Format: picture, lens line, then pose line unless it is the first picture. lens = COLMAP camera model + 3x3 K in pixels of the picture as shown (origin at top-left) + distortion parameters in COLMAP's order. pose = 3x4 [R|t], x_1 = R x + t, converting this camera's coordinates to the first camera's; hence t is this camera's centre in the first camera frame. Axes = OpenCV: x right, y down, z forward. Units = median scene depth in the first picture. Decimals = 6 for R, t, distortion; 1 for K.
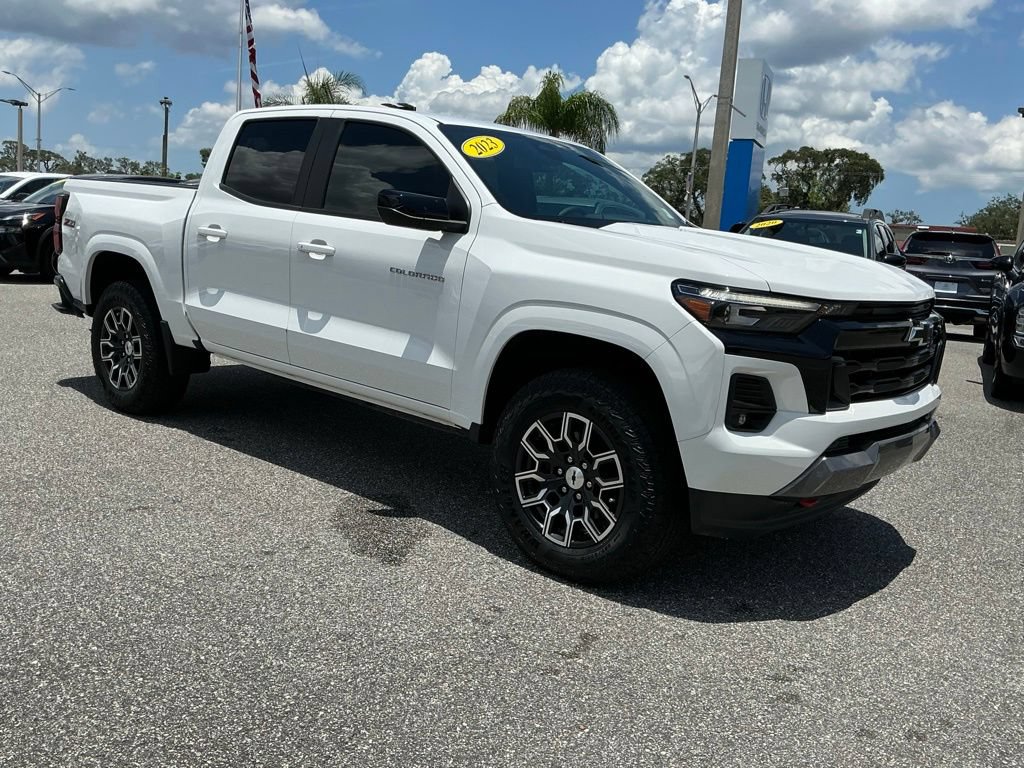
lens RADIAL K [[923.7, 0, 512.0], [0, 923.7, 384.0], [0, 0, 1]] dist [0.128000, -0.286011]
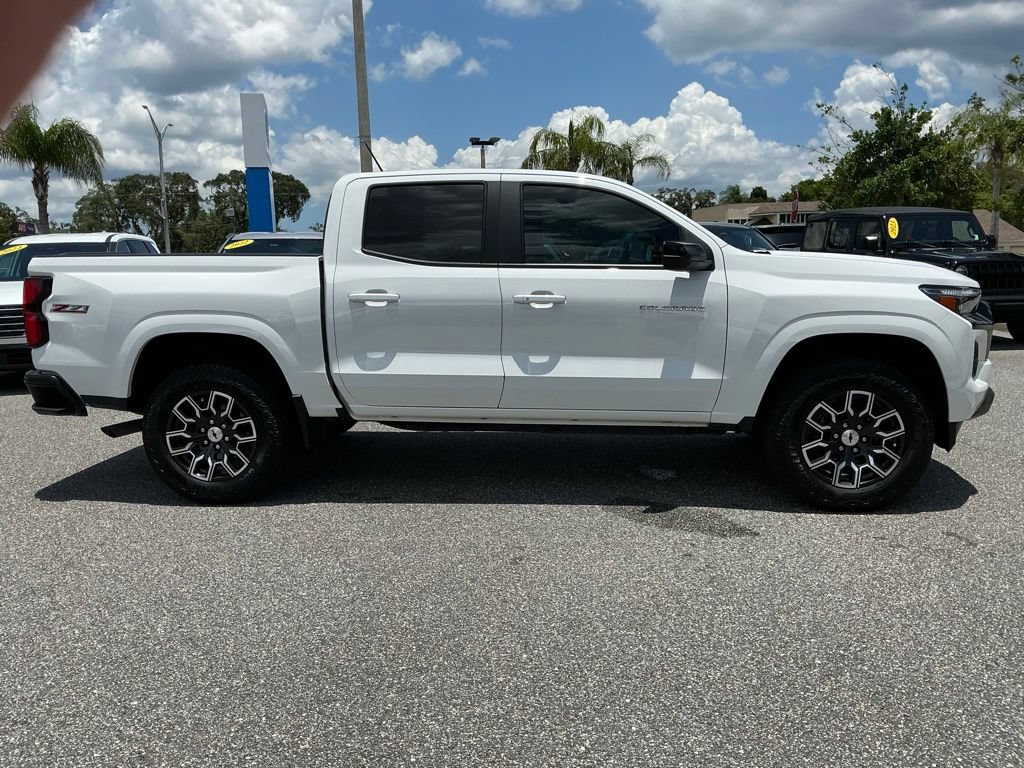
lens RADIAL K [[850.6, 0, 512.0], [0, 850.6, 384.0], [0, 0, 1]] dist [0.096772, -0.198380]
pose [[0.808771, -0.172696, 0.562196, -0.993848], [0.174203, 0.983364, 0.051464, -0.123803], [-0.561731, 0.056313, 0.825401, 0.215892]]
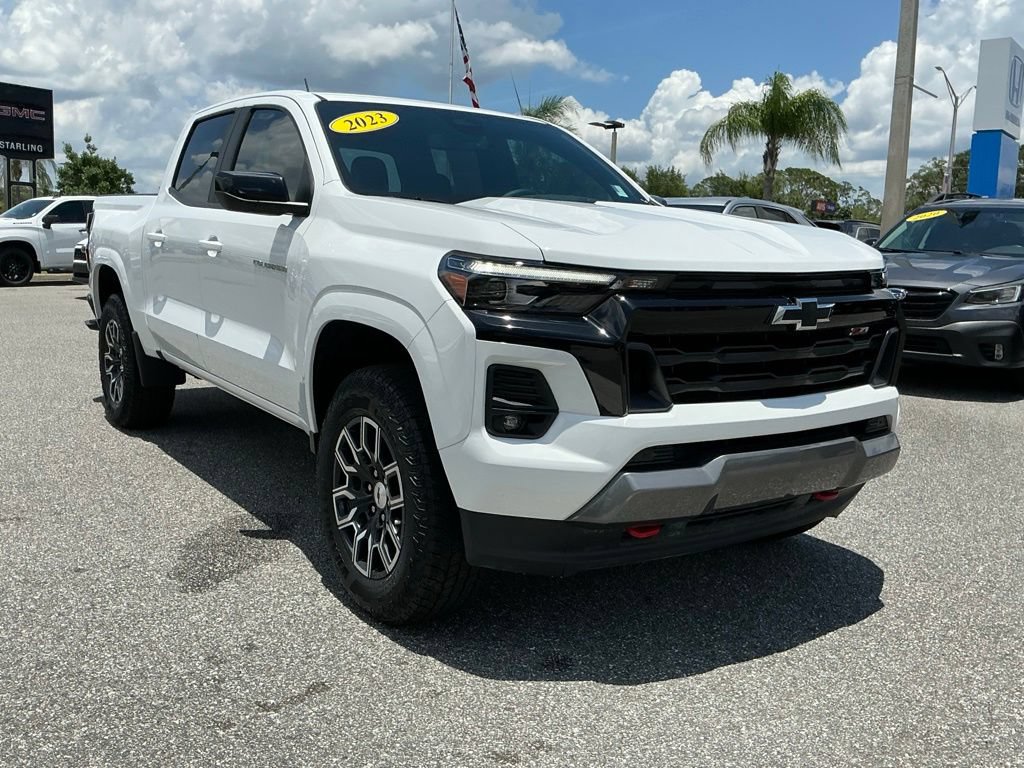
lens RADIAL K [[957.6, 0, 512.0], [0, 957.6, 384.0], [0, 0, 1]] dist [0.137993, -0.303547]
pose [[0.967157, -0.005810, -0.254112, 0.388009], [-0.002254, 0.999503, -0.031432, 0.026408], [0.254169, 0.030973, 0.966664, 0.174895]]
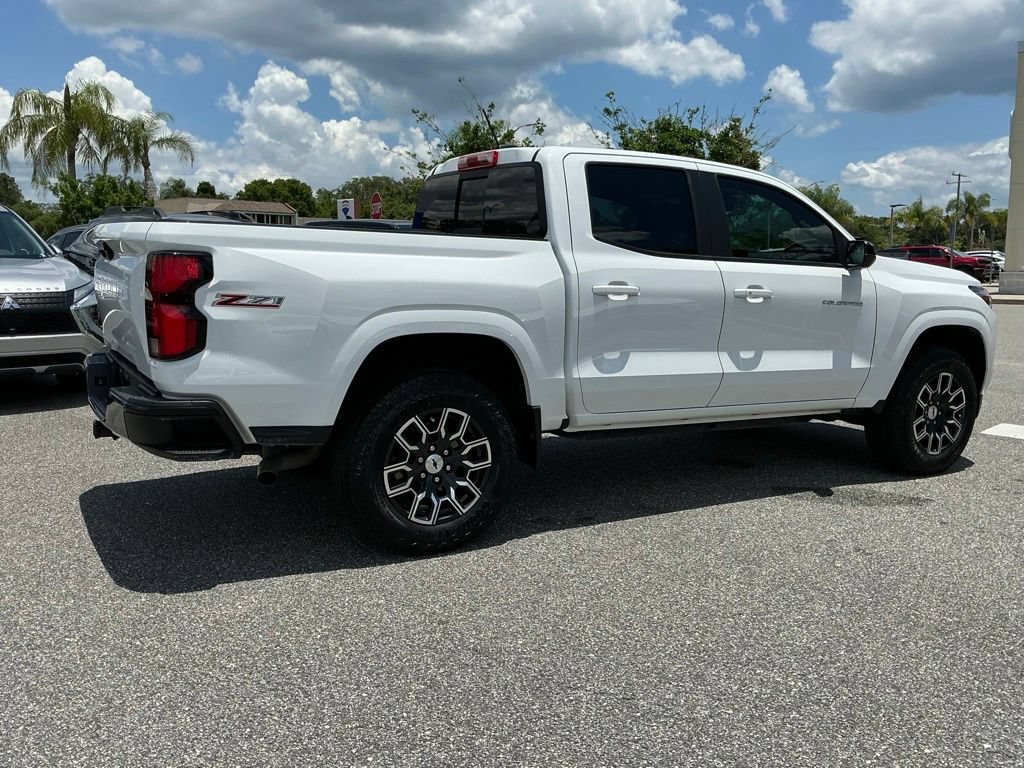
lens RADIAL K [[899.5, 0, 512.0], [0, 899.5, 384.0], [0, 0, 1]] dist [0.108796, -0.213421]
pose [[0.312134, -0.196161, 0.929566, -1.585092], [0.161856, 0.975127, 0.151427, -0.299399], [-0.936149, 0.103190, 0.336120, 1.099021]]
